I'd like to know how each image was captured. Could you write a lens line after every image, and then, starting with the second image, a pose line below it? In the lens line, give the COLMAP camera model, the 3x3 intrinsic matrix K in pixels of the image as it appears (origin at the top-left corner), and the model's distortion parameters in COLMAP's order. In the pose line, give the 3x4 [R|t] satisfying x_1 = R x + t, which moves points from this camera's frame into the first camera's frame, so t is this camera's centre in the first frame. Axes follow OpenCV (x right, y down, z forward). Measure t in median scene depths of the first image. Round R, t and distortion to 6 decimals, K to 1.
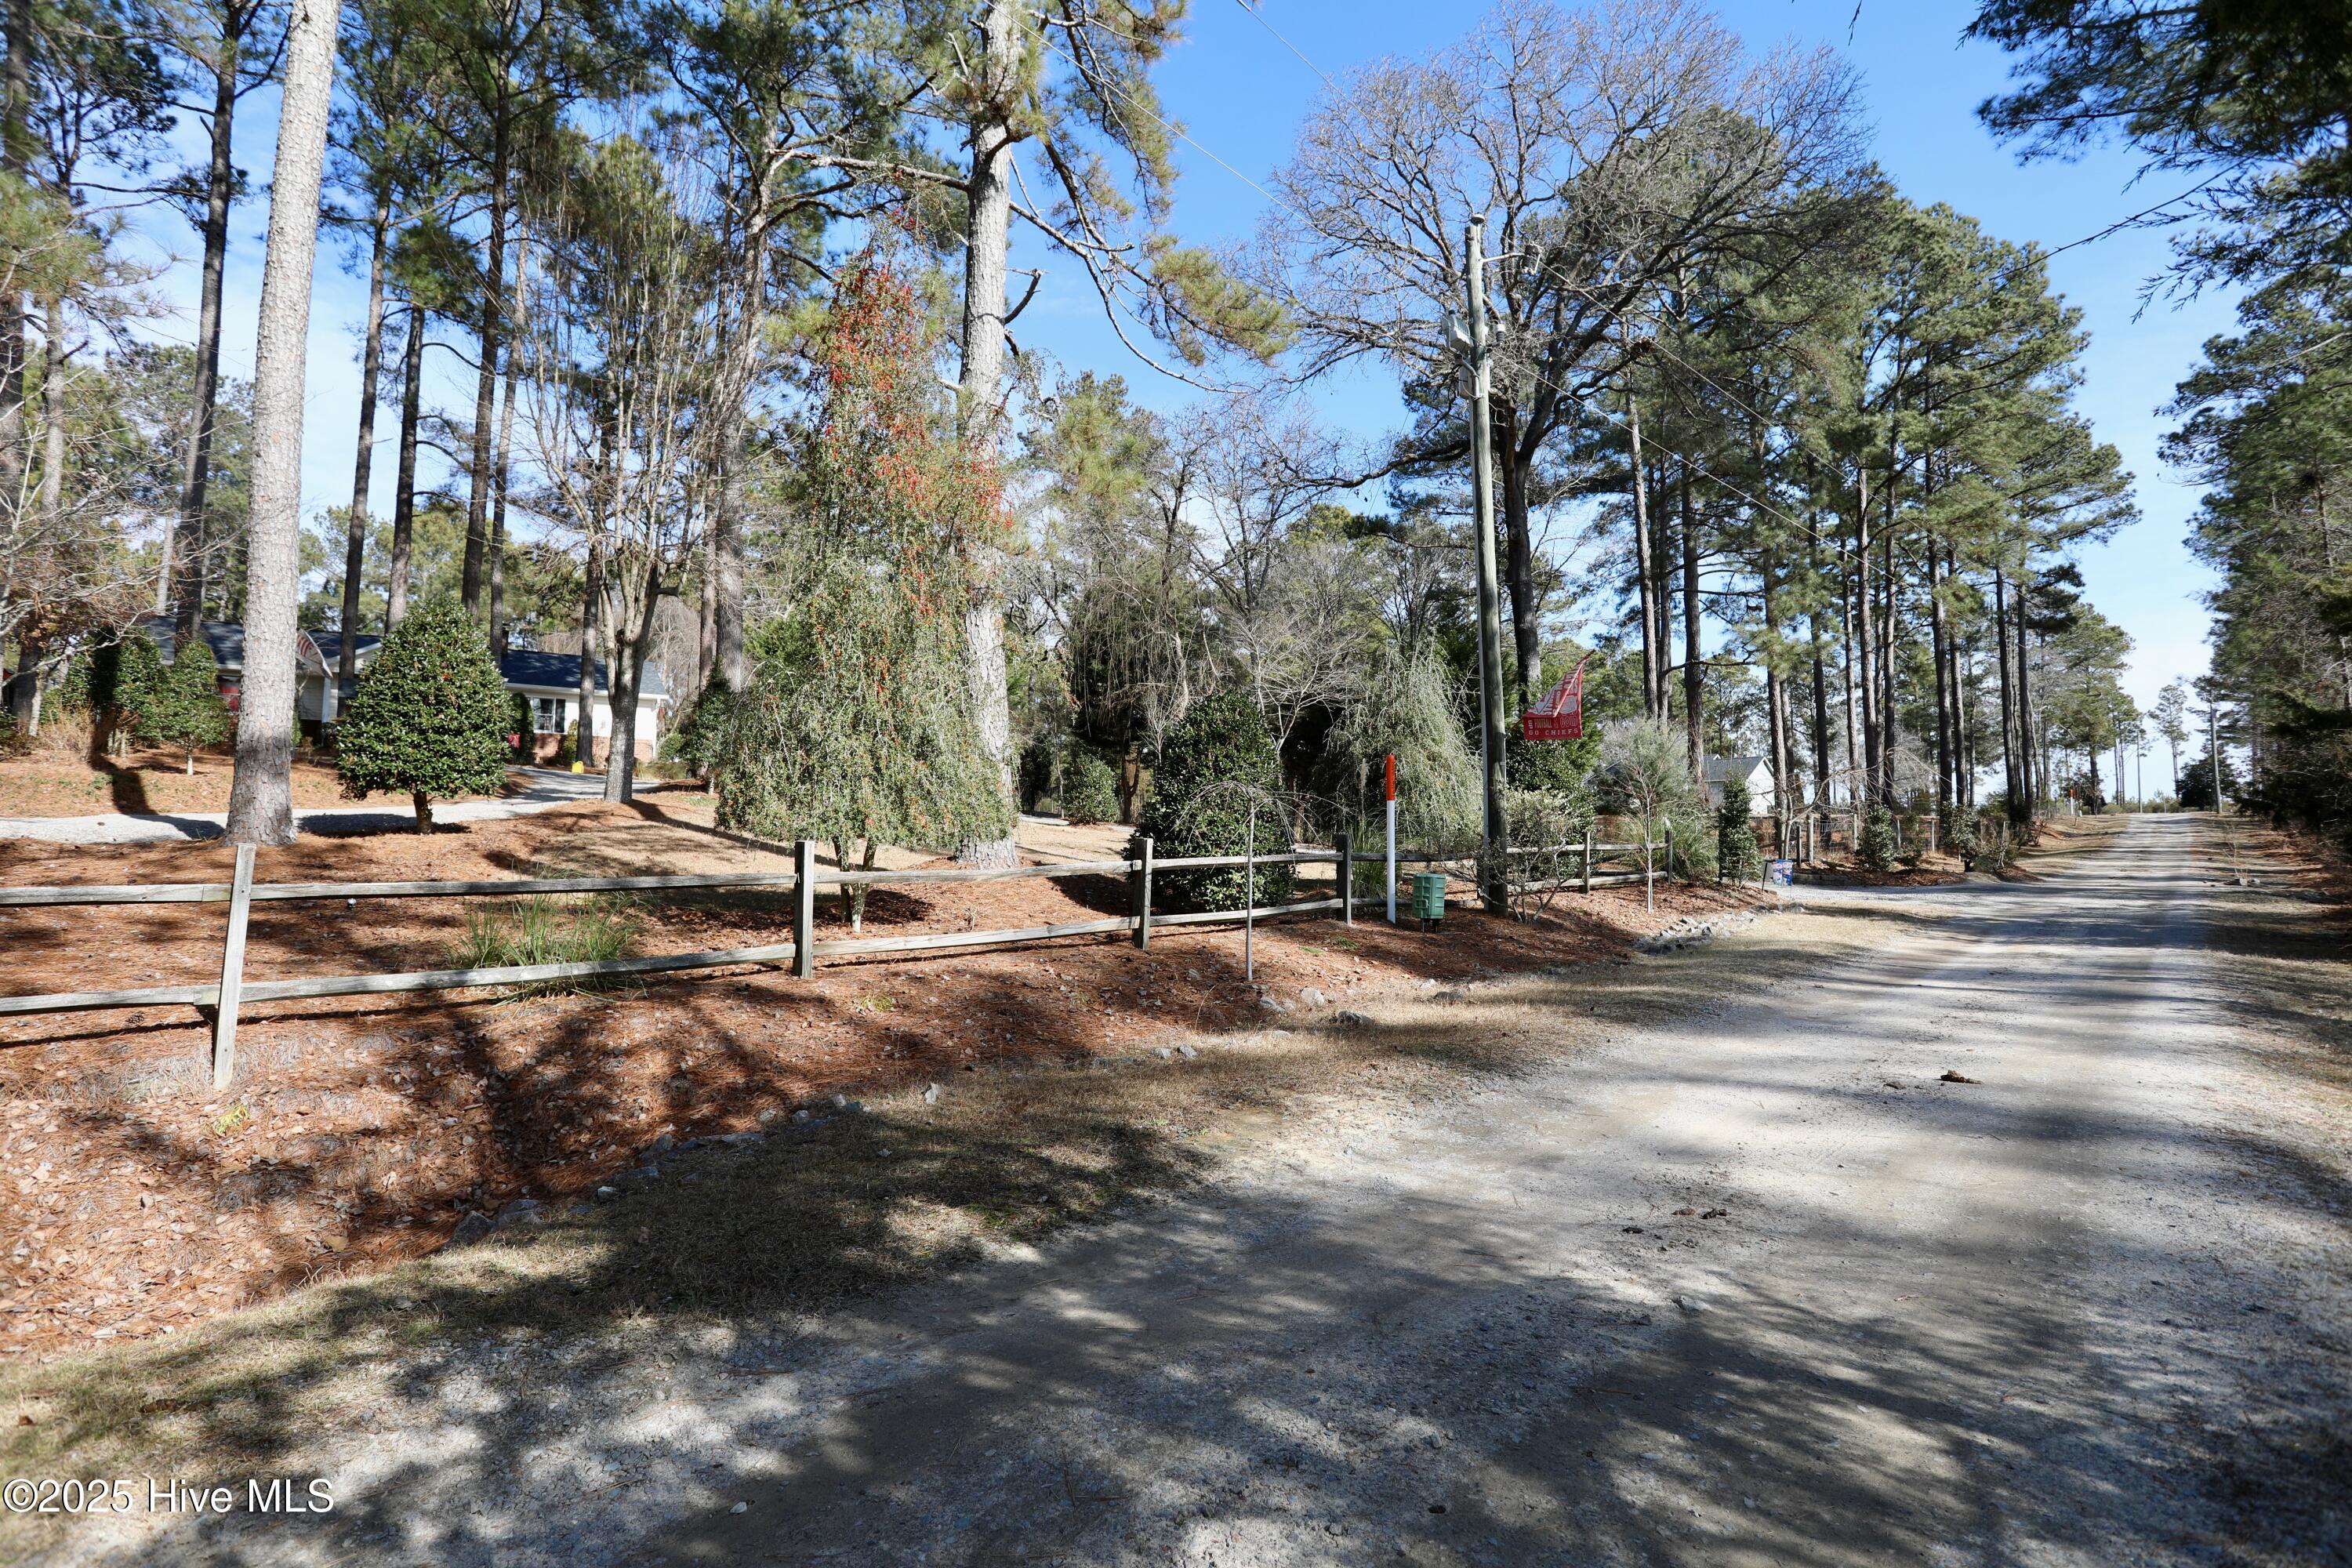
lens RADIAL K [[1166.0, 0, 1185.8], [0, 1166.0, 770.0], [0, 0, 1]] dist [-0.040856, 0.010988]
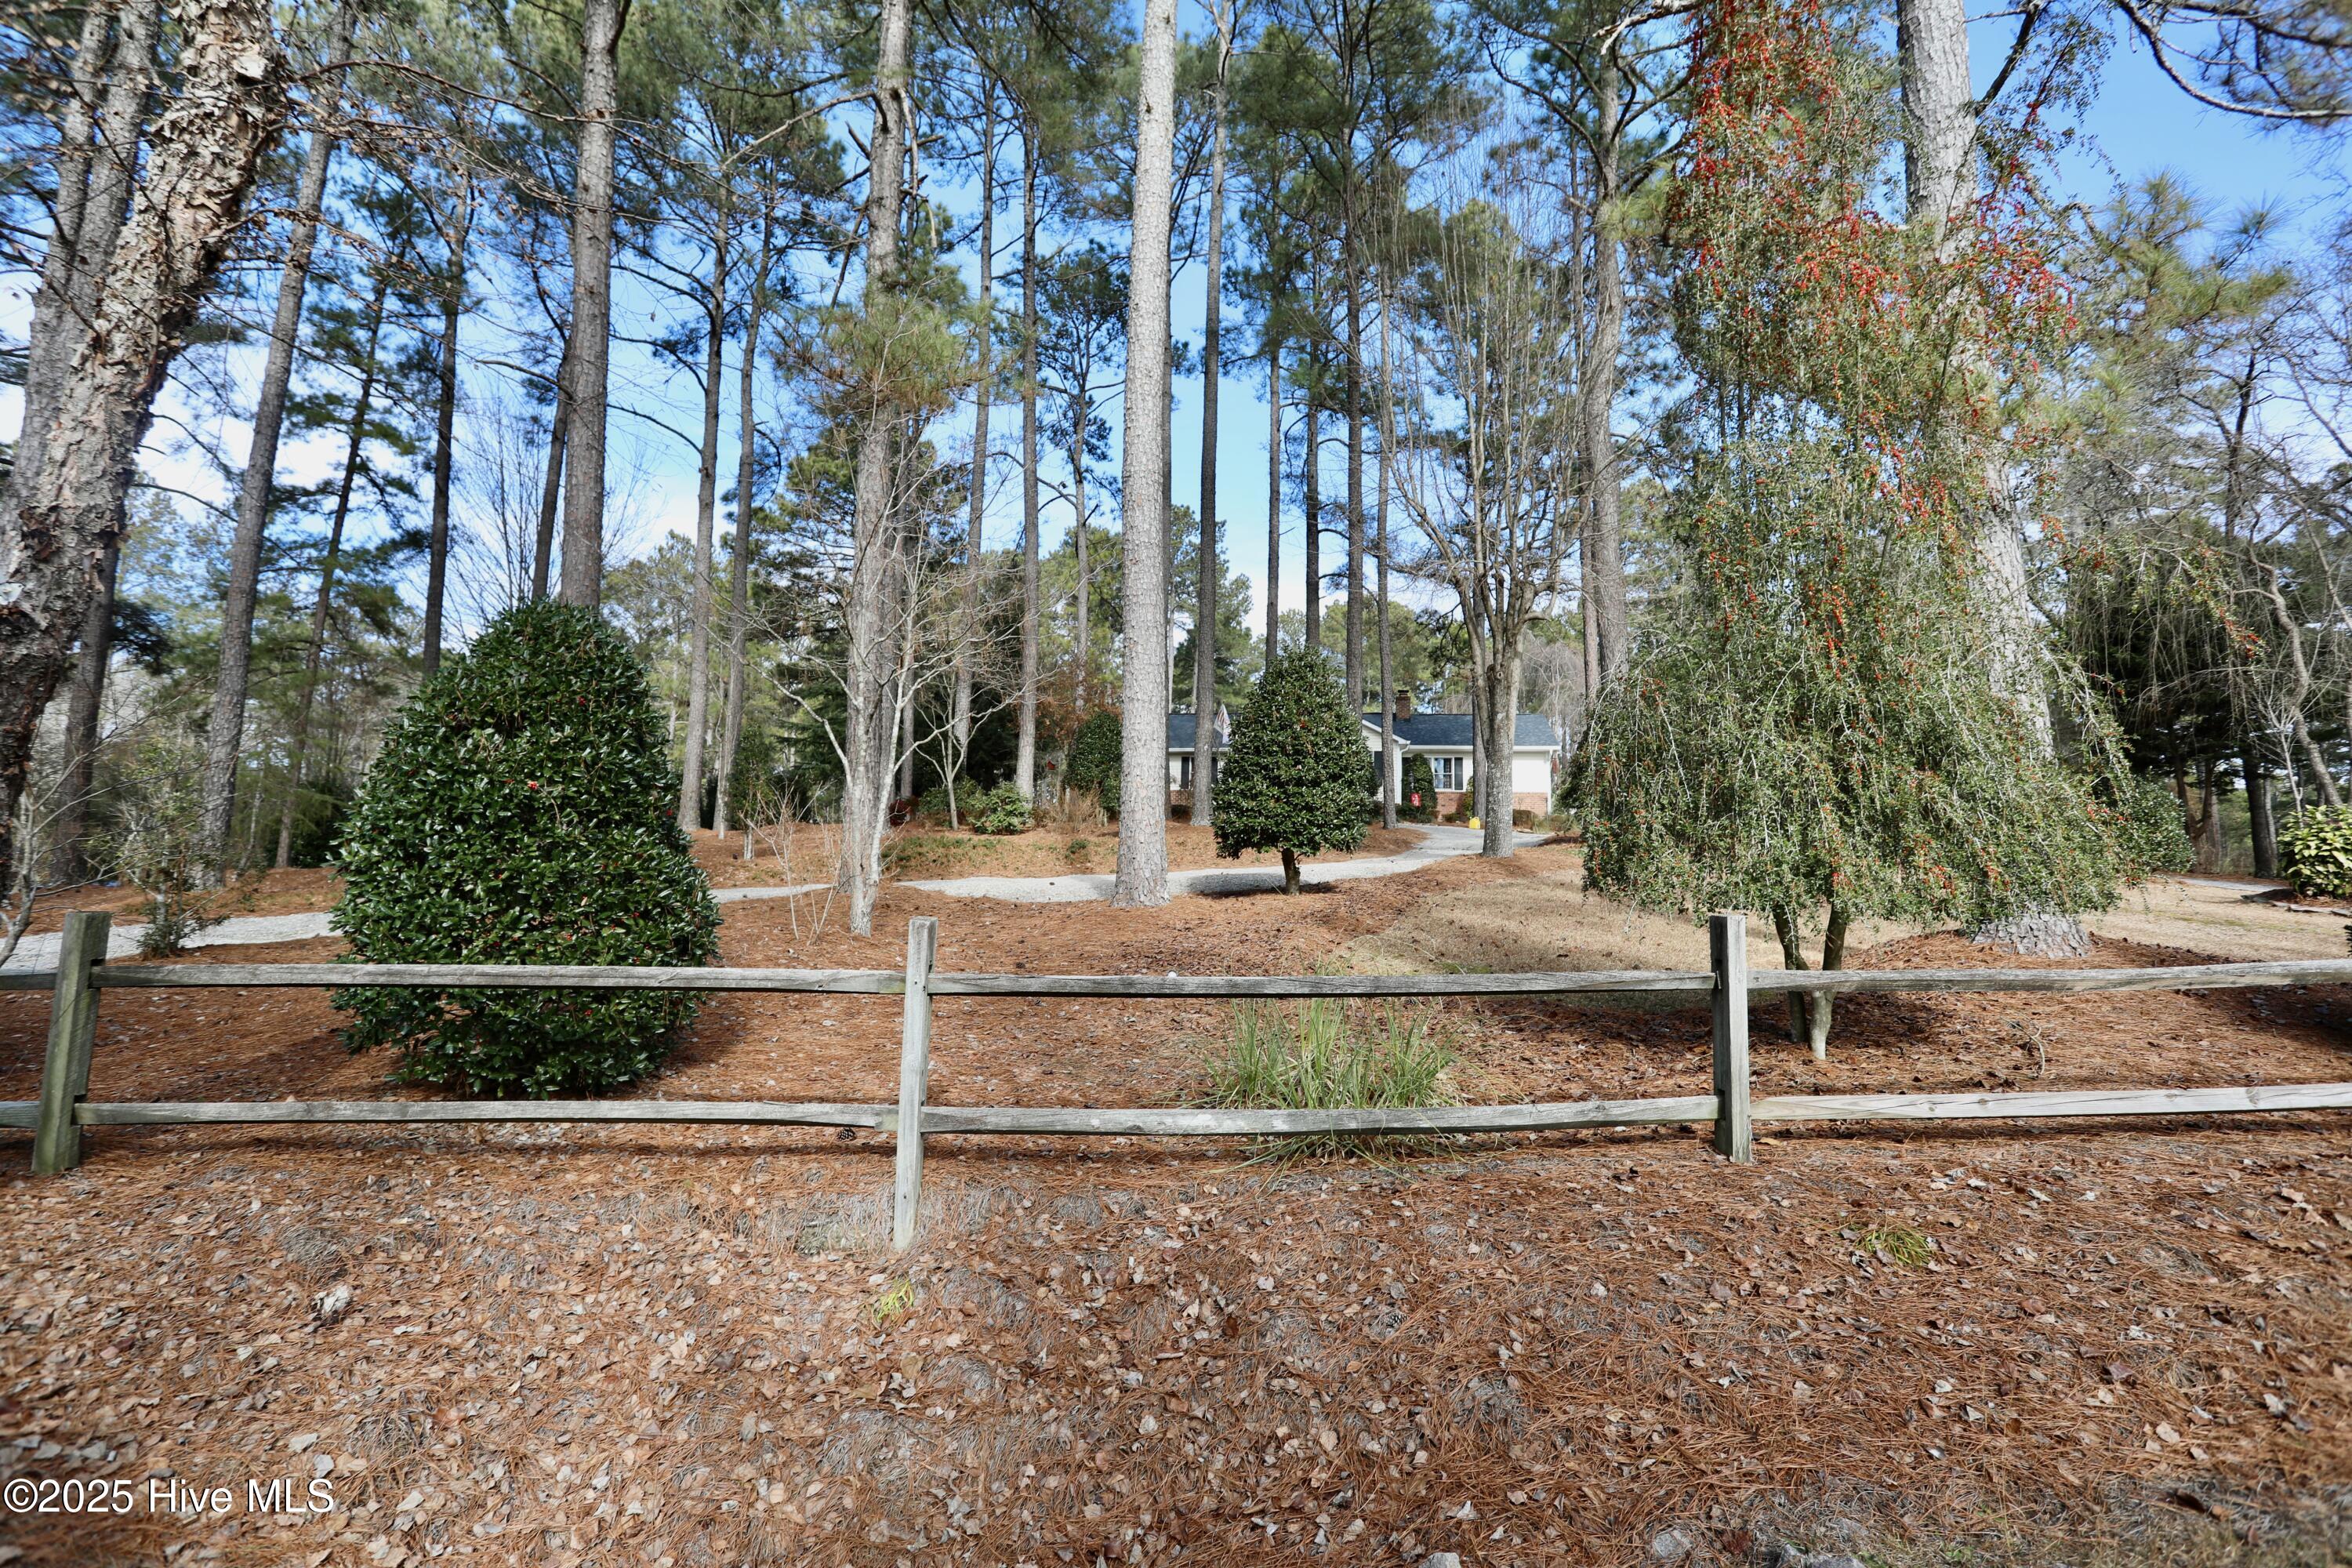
lens RADIAL K [[1166.0, 0, 1179.9], [0, 1166.0, 770.7], [0, 0, 1]] dist [-0.040856, 0.010988]
pose [[0.735952, -0.069640, -0.673443, -0.082737], [0.041109, 0.997457, -0.058221, 0.007107], [0.675784, 0.015163, 0.736943, 0.235363]]
